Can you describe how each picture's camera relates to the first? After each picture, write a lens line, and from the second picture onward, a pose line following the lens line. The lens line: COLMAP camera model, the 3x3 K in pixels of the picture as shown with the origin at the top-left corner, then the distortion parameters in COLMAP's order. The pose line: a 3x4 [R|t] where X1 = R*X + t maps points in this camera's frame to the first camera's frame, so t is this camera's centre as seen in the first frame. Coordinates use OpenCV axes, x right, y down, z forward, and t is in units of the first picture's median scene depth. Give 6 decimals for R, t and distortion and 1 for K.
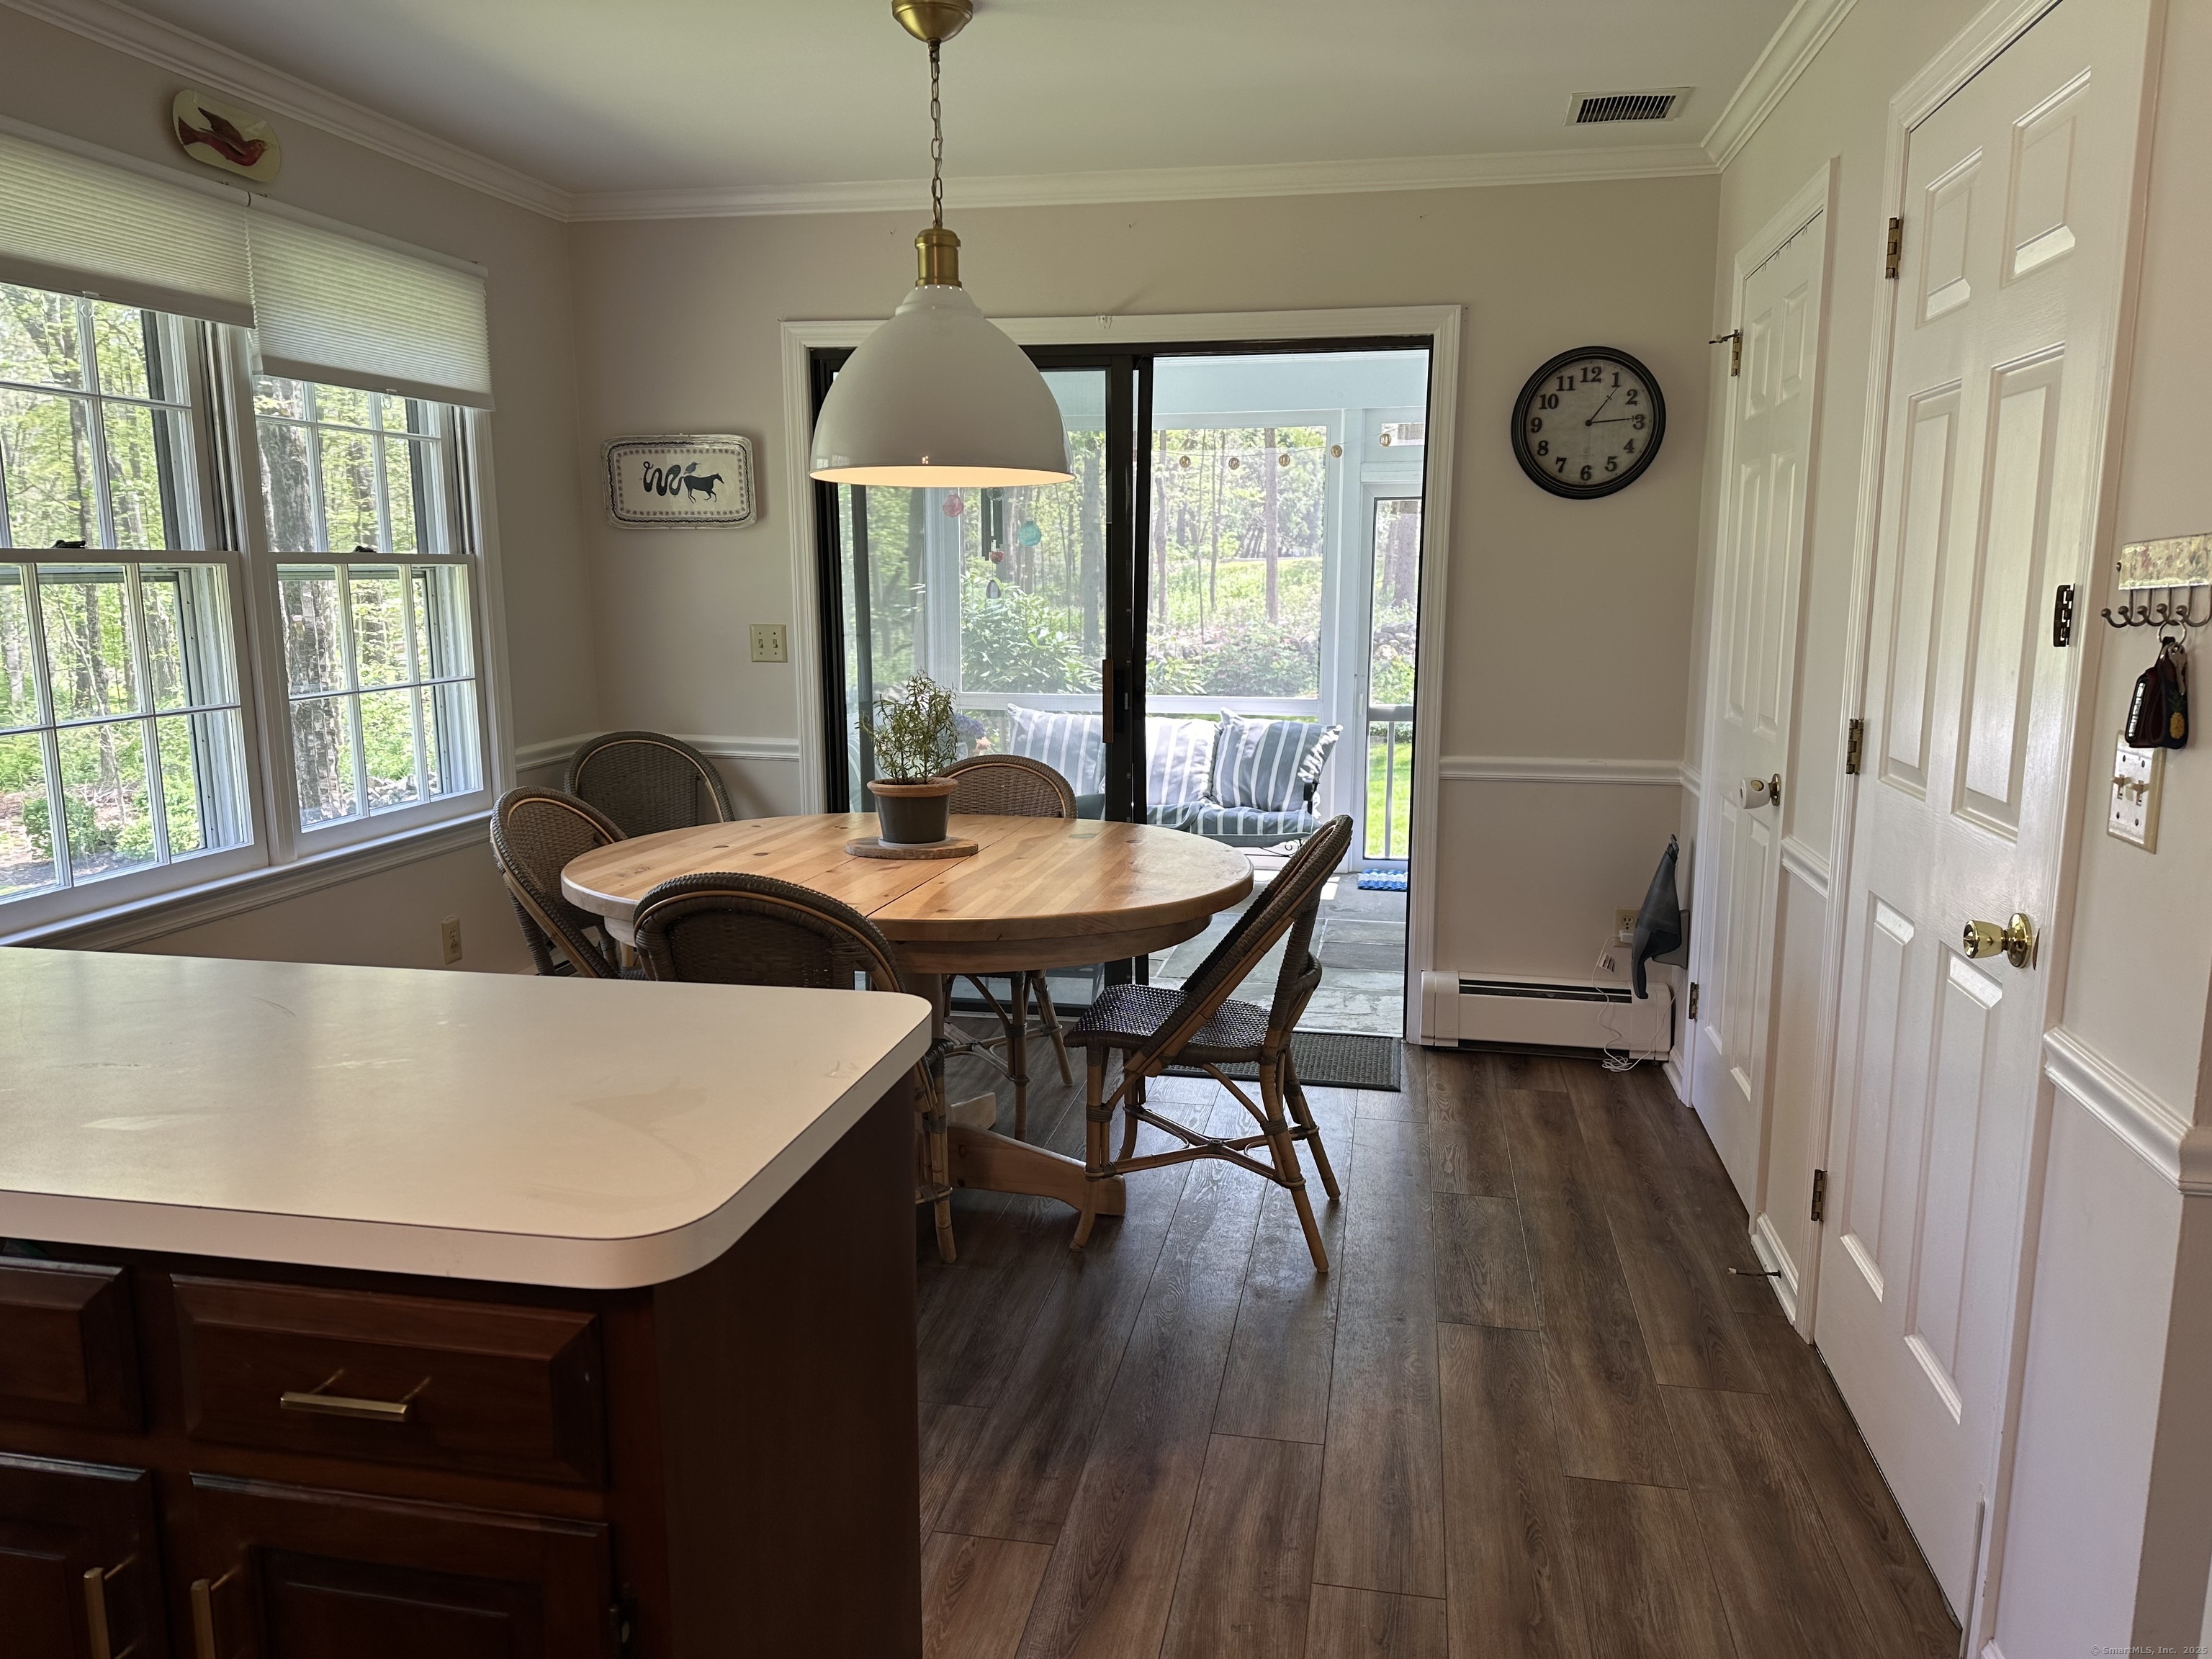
lens RADIAL K [[1523.6, 0, 1109.9], [0, 1523.6, 829.0], [0, 0, 1]] dist [0.034888, -0.061807]
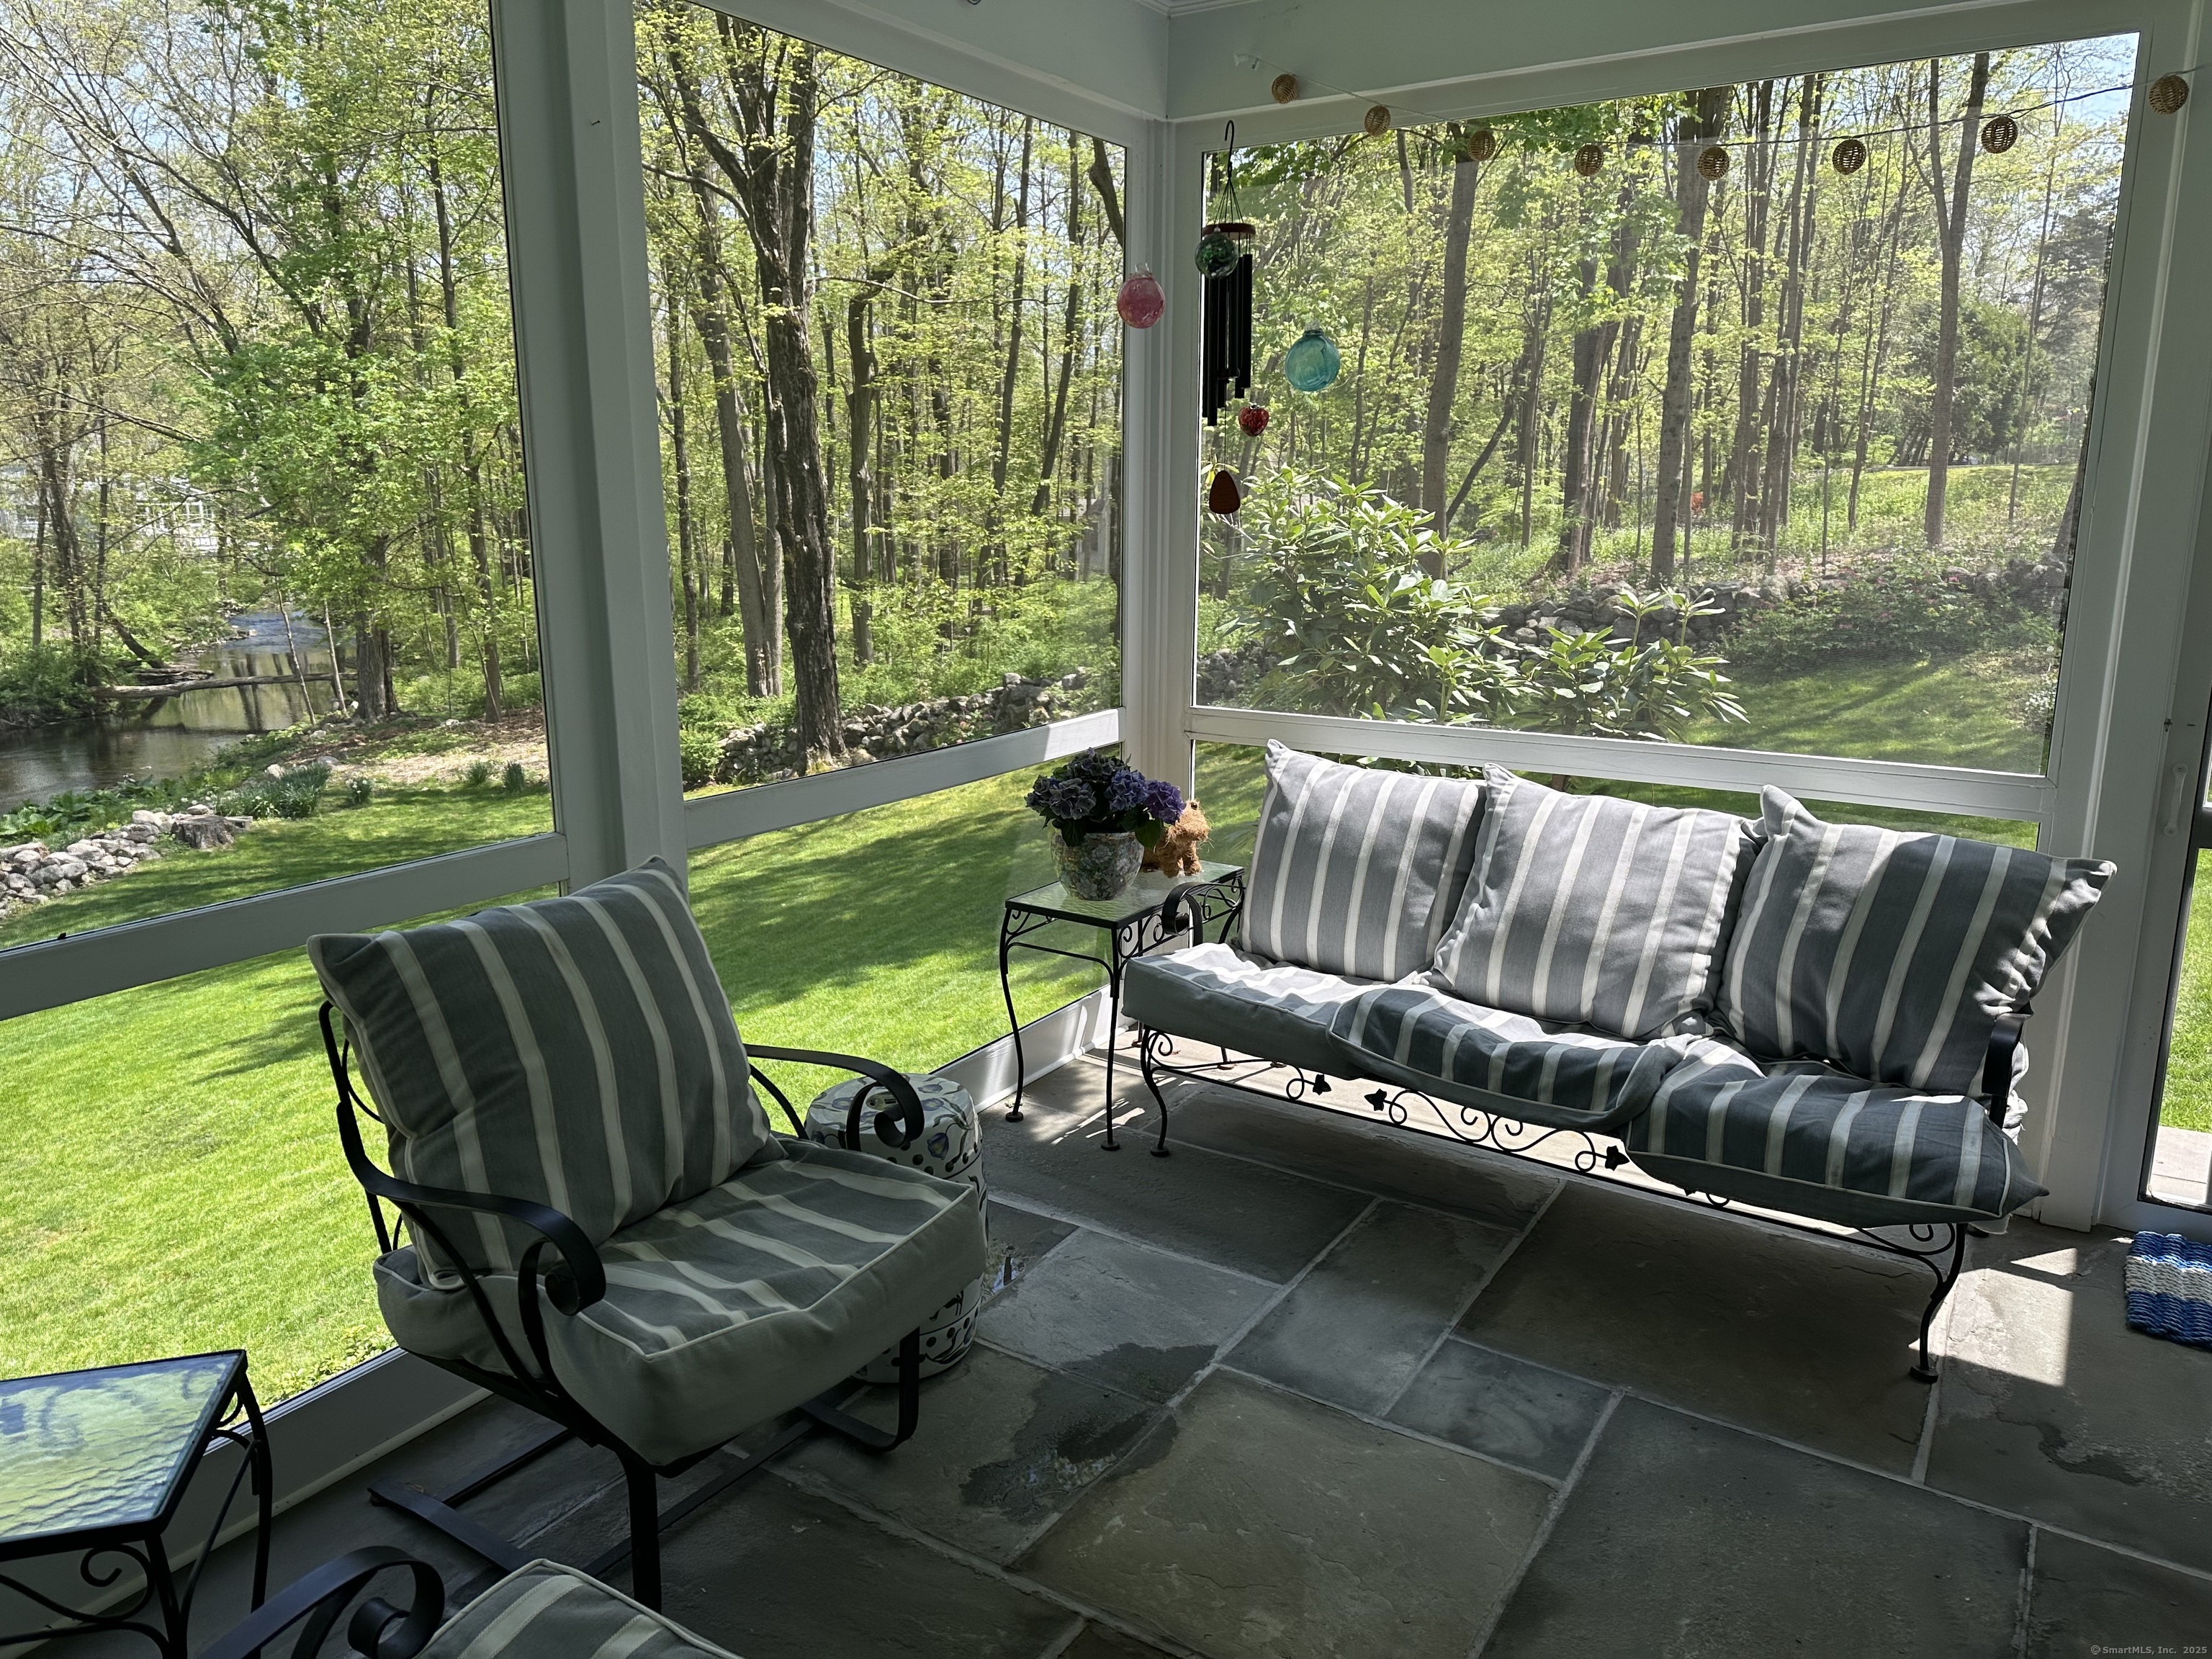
lens RADIAL K [[1523.6, 0, 1094.2], [0, 1523.6, 821.0], [0, 0, 1]] dist [0.034888, -0.061807]
pose [[0.924968, 0.073665, -0.372838, 0.061245], [-0.056528, 0.996789, 0.056707, -0.083064], [0.375819, -0.031377, 0.926162, 0.564380]]
